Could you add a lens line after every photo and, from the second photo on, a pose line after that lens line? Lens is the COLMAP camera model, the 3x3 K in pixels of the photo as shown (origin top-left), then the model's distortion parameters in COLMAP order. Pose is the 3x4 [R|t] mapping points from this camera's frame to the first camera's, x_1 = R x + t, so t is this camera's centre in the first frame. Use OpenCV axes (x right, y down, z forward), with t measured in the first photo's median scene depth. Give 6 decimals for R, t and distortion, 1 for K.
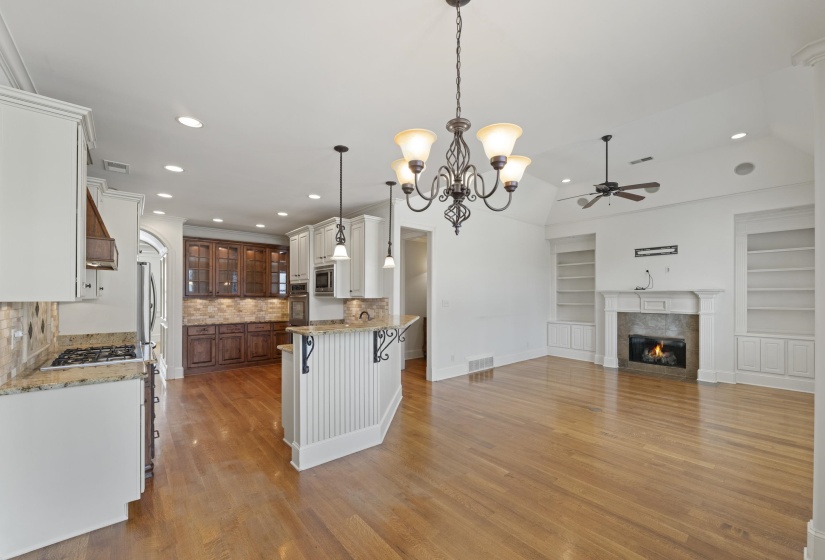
lens RADIAL K [[334.8, 0, 407.0], [0, 334.8, 292.6], [0, 0, 1]] dist [-0.000602, -0.000305]
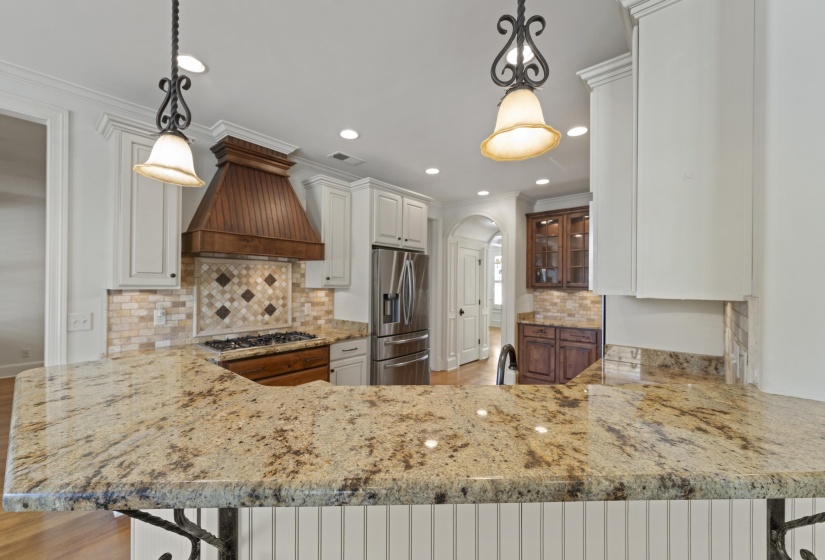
lens RADIAL K [[328.3, 0, 410.3], [0, 328.3, 283.4], [0, 0, 1]] dist [-0.001085, -0.000094]
pose [[0.166326, -0.002482, -0.986068, 0.079882], [0.001168, 0.999997, -0.002320, 0.003572], [0.986070, -0.000766, 0.166328, 0.577059]]
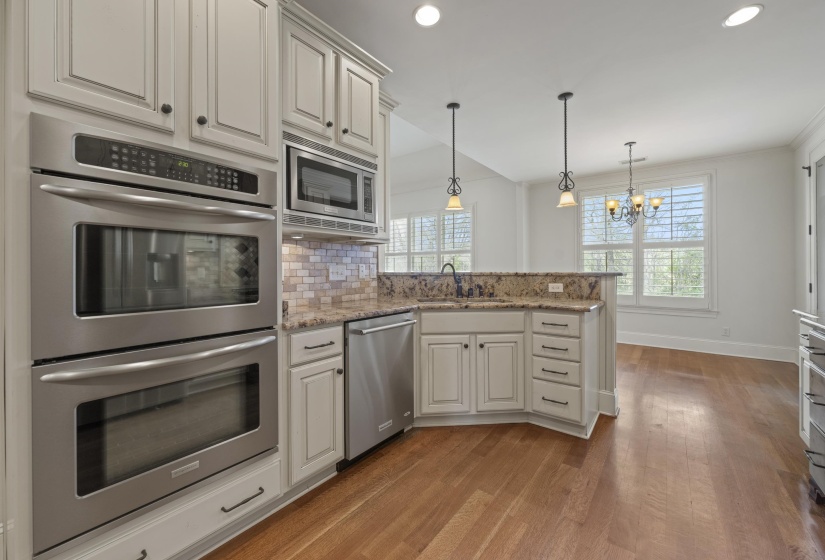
lens RADIAL K [[336.0, 0, 412.5], [0, 336.0, 280.0], [0, 0, 1]] dist [-0.000901, -0.000035]
pose [[-0.229439, -0.031166, 0.972824, -0.522995], [-0.003993, 0.999509, 0.031079, 0.044555], [-0.973315, 0.003246, -0.229450, 0.821479]]
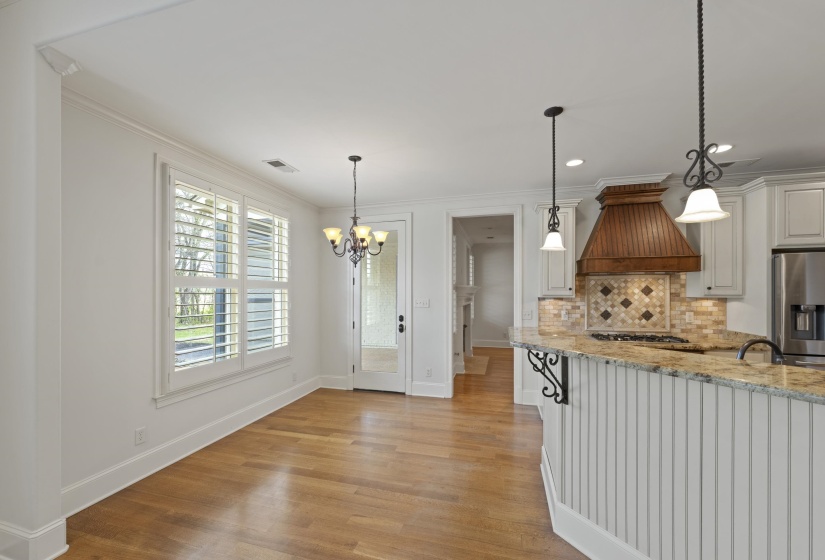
lens RADIAL K [[334.8, 0, 407.0], [0, 334.8, 292.6], [0, 0, 1]] dist [-0.000602, -0.000305]
pose [[-0.827478, -0.000440, -0.561498, 0.261516], [0.004981, 0.999955, -0.008124, 0.003456], [0.561476, -0.009519, -0.827438, 0.714824]]
